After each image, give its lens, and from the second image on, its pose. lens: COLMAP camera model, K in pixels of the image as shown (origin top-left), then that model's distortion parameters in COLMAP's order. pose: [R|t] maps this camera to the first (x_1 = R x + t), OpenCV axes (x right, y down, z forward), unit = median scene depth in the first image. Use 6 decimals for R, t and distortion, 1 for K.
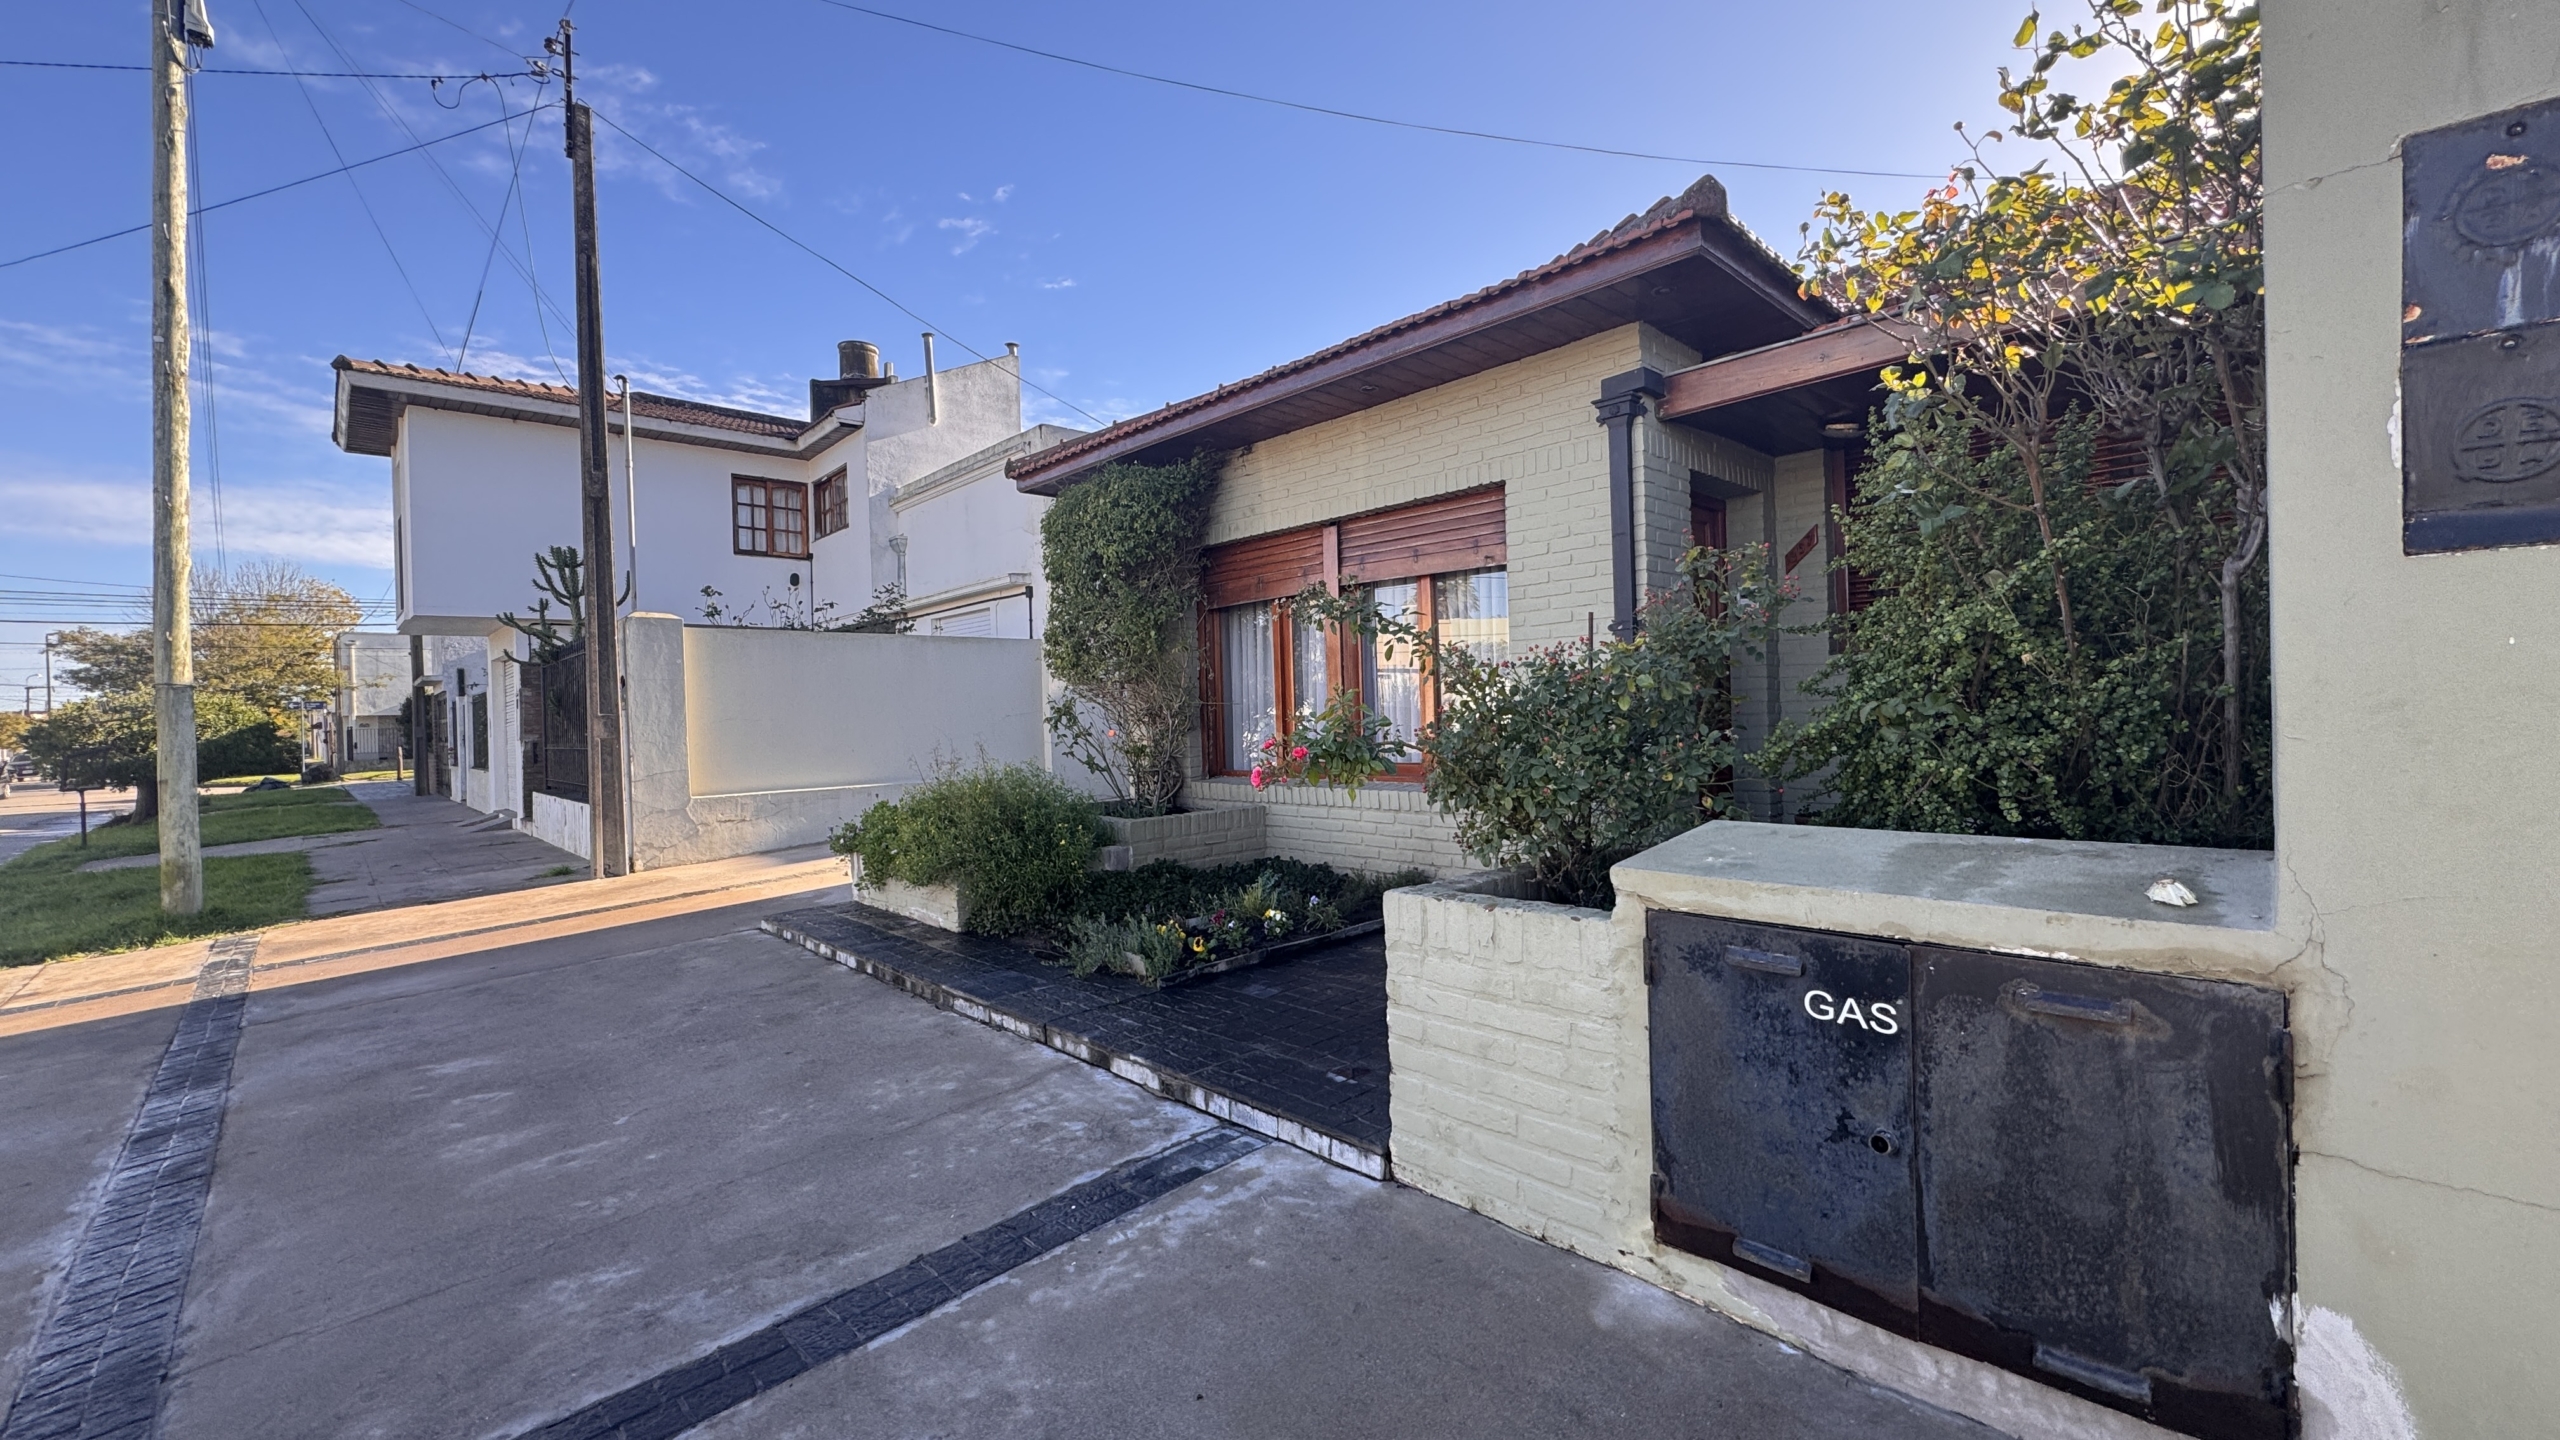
lens RADIAL K [[1015.6, 0, 1278.2], [0, 1015.6, 707.0], [0, 0, 1]] dist [0.000921, 0.000277]
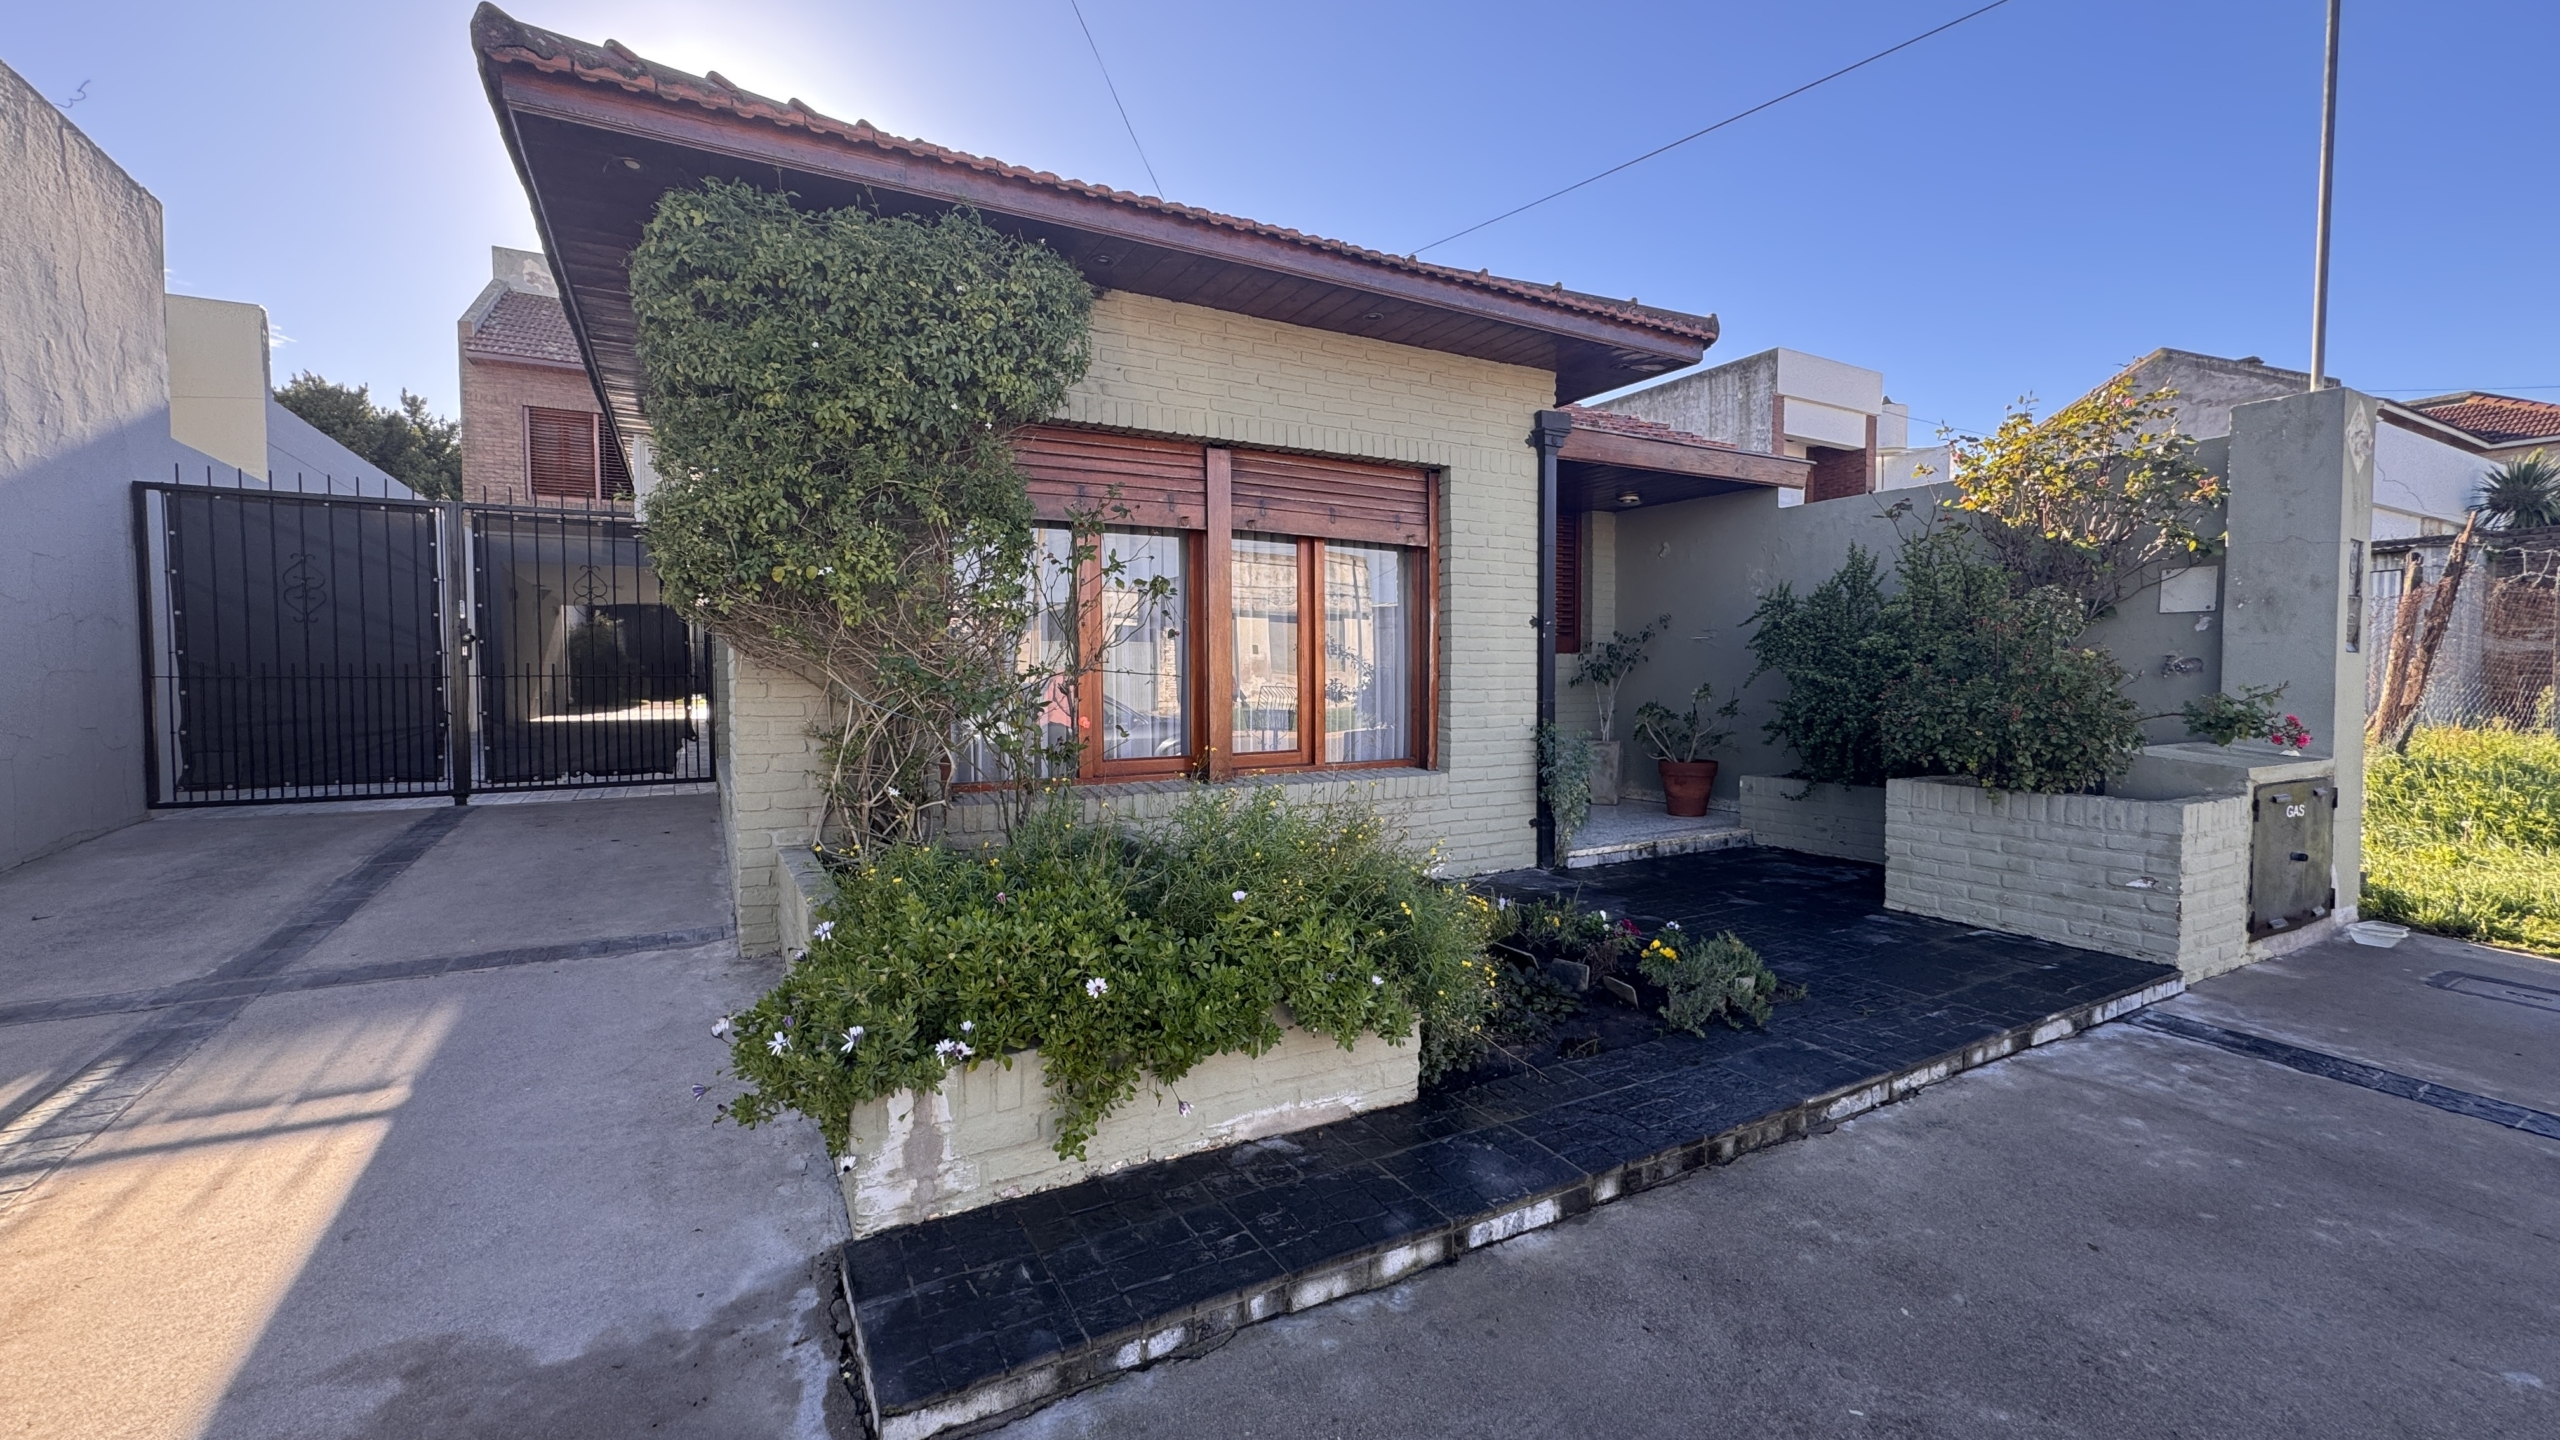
lens RADIAL K [[1015.6, 0, 1275.9], [0, 1015.6, 717.5], [0, 0, 1]] dist [0.000921, 0.000277]
pose [[0.252744, -0.012281, 0.967455, -1.124221], [-0.007174, 0.999868, 0.014566, 0.022057], [-0.967507, -0.010622, 0.252622, 1.255811]]
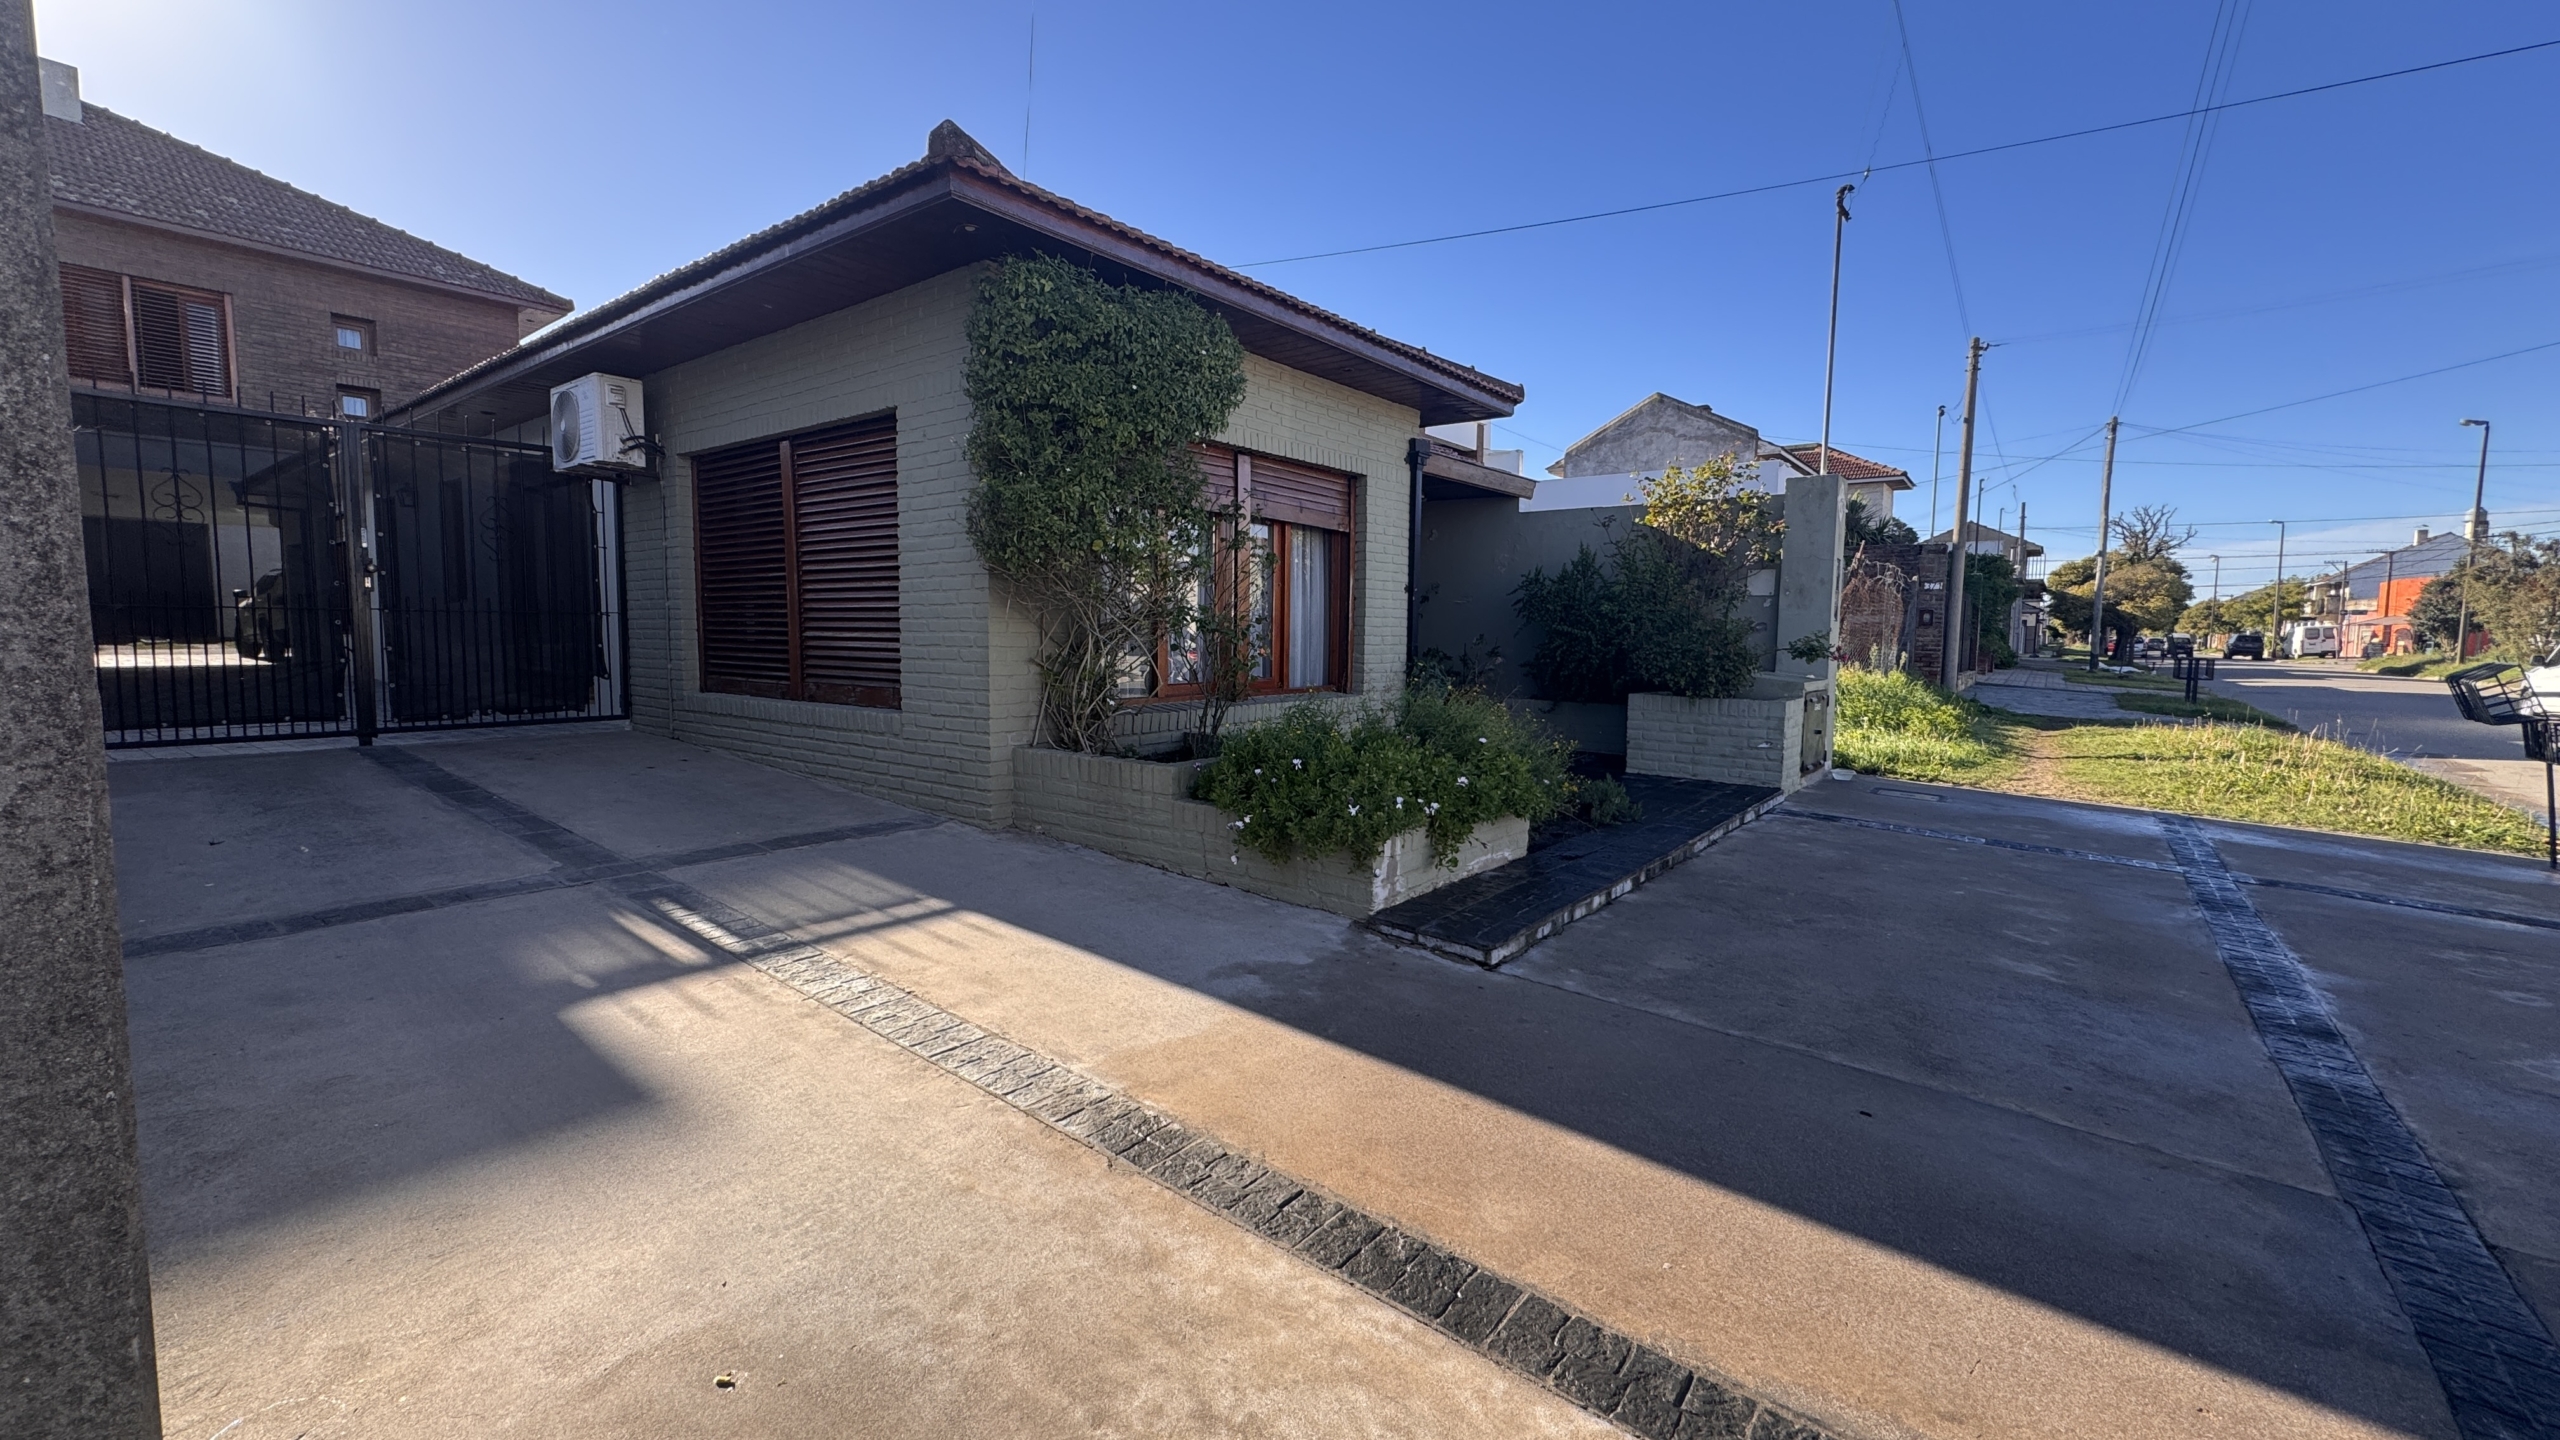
lens RADIAL K [[1015.6, 0, 1262.6], [0, 1015.6, 724.1], [0, 0, 1]] dist [0.000921, 0.000277]
pose [[-0.134541, -0.064197, 0.988826, -1.646650], [-0.011998, 0.997932, 0.063155, 0.051694], [-0.990835, -0.003367, -0.135033, 1.845905]]
